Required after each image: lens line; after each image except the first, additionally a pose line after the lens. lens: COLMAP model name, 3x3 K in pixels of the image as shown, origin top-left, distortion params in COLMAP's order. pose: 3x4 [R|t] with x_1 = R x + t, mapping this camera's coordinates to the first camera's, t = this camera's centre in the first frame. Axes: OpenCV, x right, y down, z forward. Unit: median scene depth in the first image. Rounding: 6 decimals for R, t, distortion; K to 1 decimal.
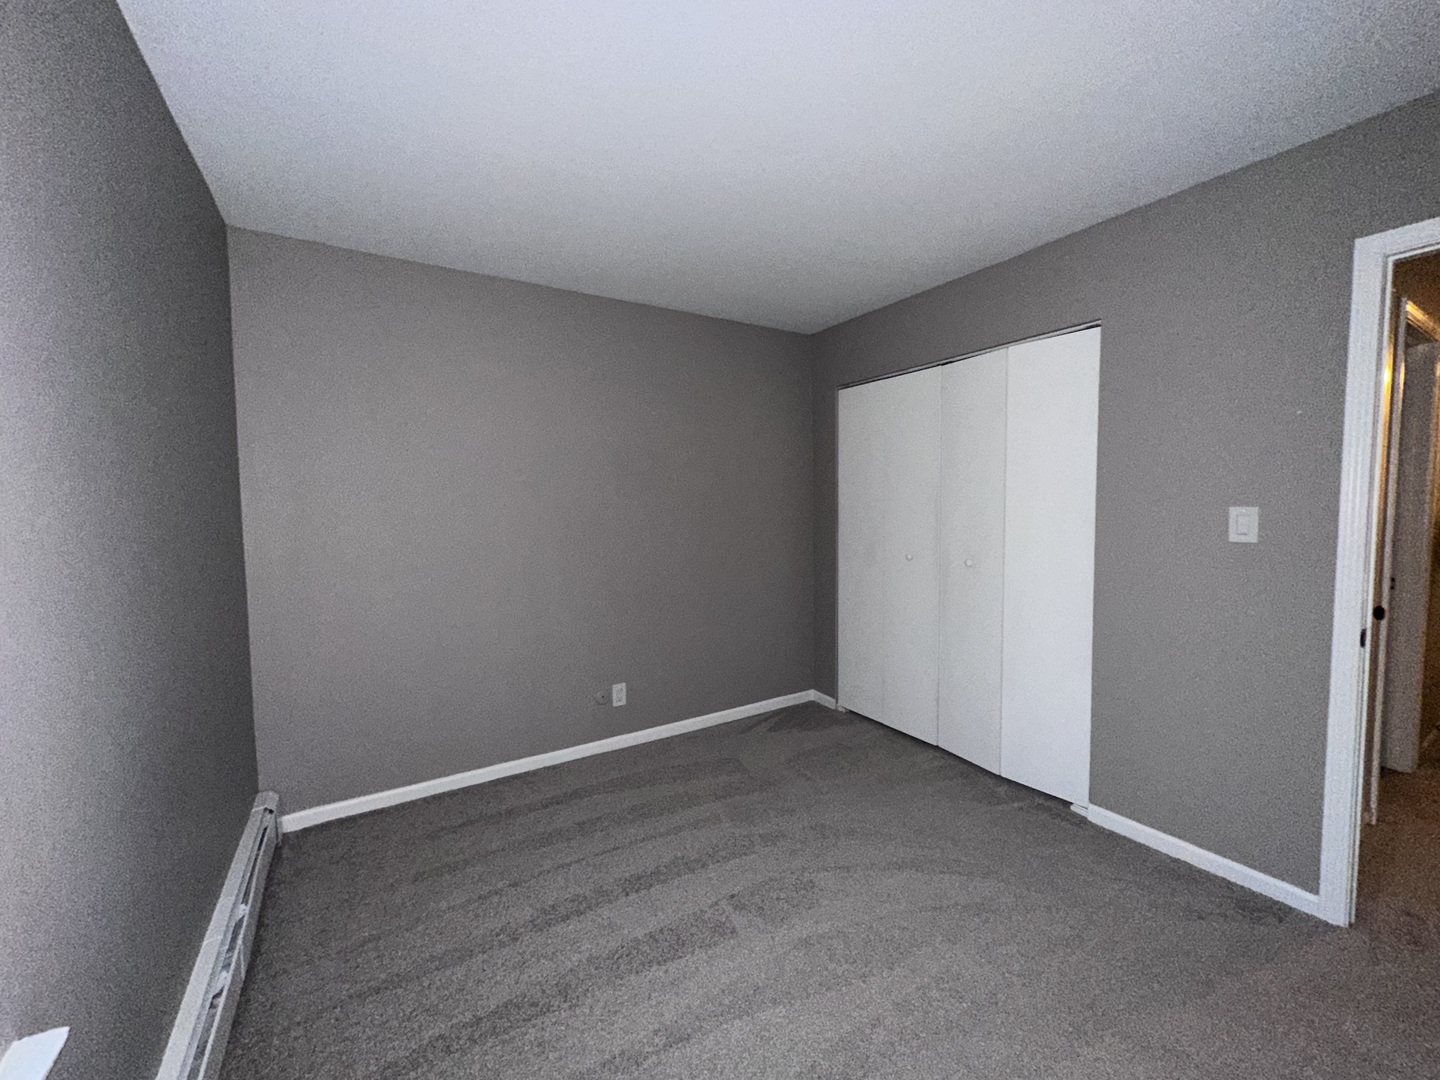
lens RADIAL K [[570.1, 0, 719.5], [0, 570.1, 529.7], [0, 0, 1]] dist [0.016173, 0.000168]
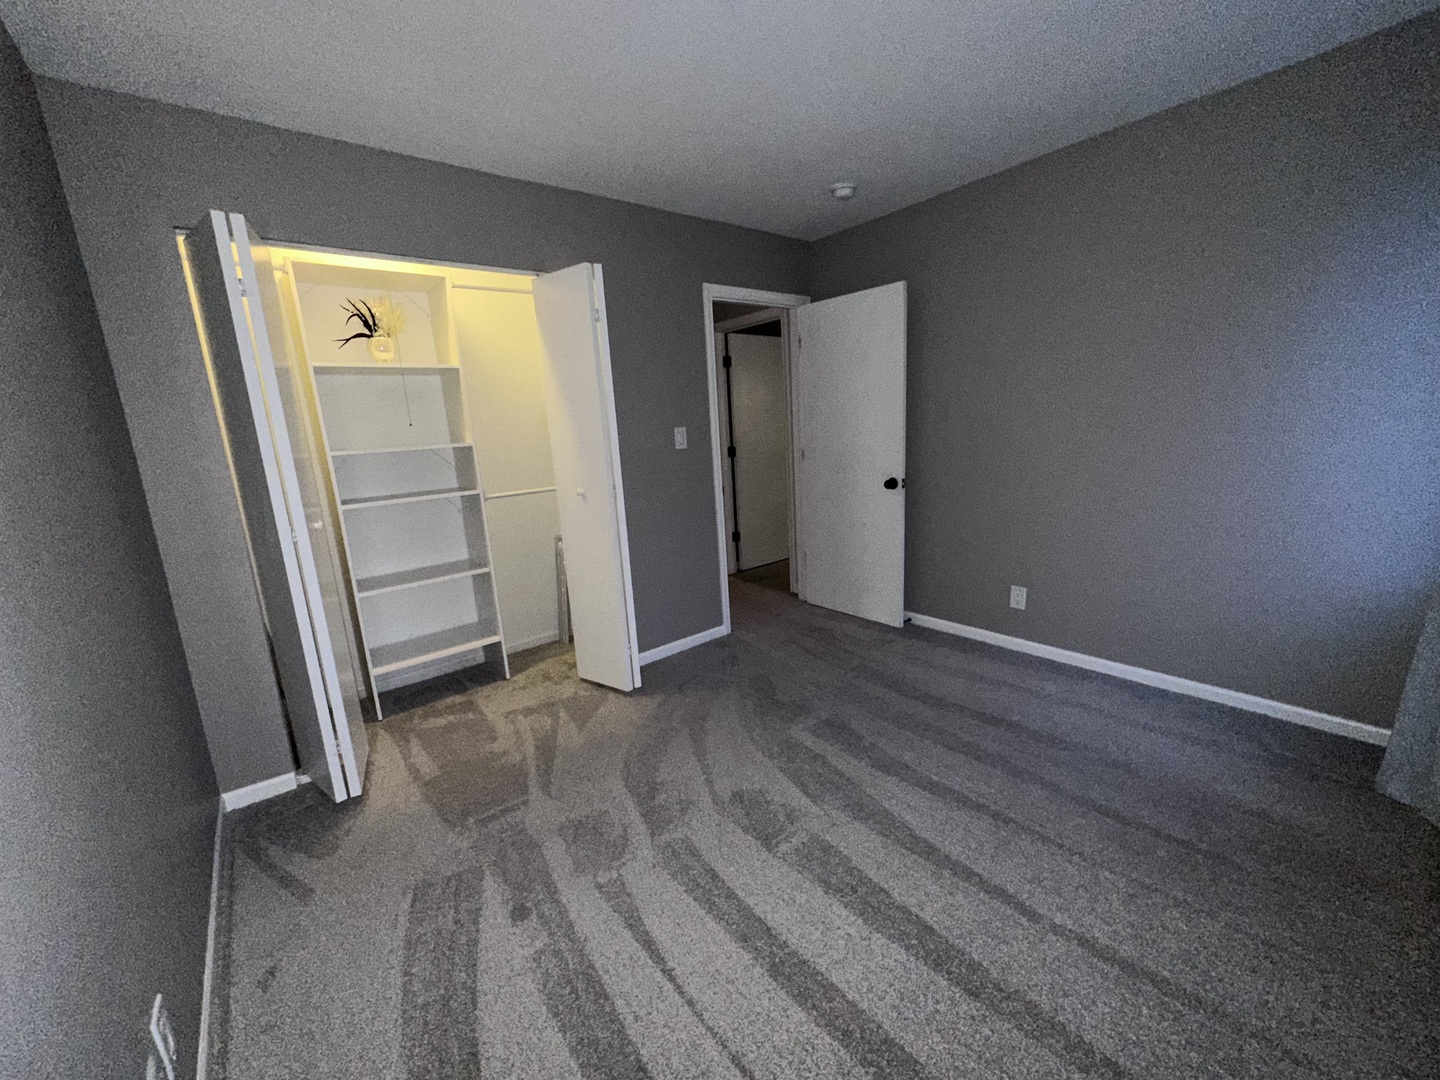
lens RADIAL K [[574.7, 0, 718.5], [0, 574.7, 535.0], [0, 0, 1]] dist [0.003547, -0.000431]
pose [[-0.121410, -0.160488, 0.979542, -0.710415], [0.113658, 0.978104, 0.174340, -0.010888], [-0.986074, 0.132500, -0.100511, 0.996021]]
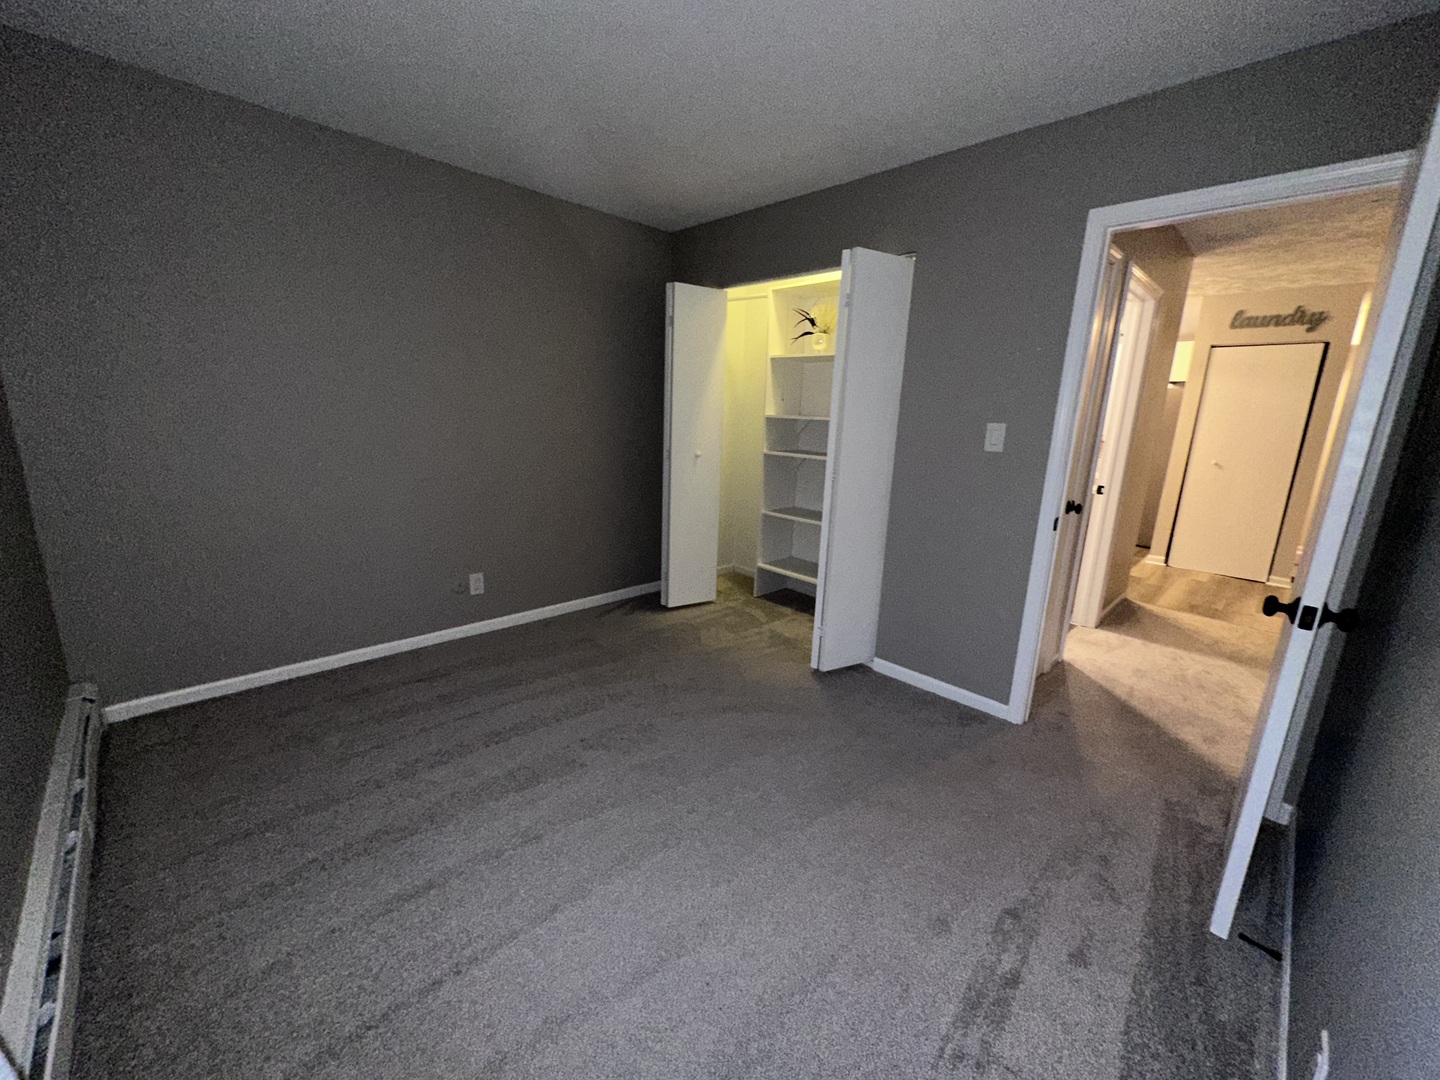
lens RADIAL K [[574.7, 0, 718.5], [0, 574.7, 535.0], [0, 0, 1]] dist [0.003547, -0.000431]
pose [[0.975395, 0.004211, 0.220424, 0.030256], [-0.041452, 0.985488, 0.164603, 0.017890], [-0.216532, -0.169690, 0.961415, -0.112106]]
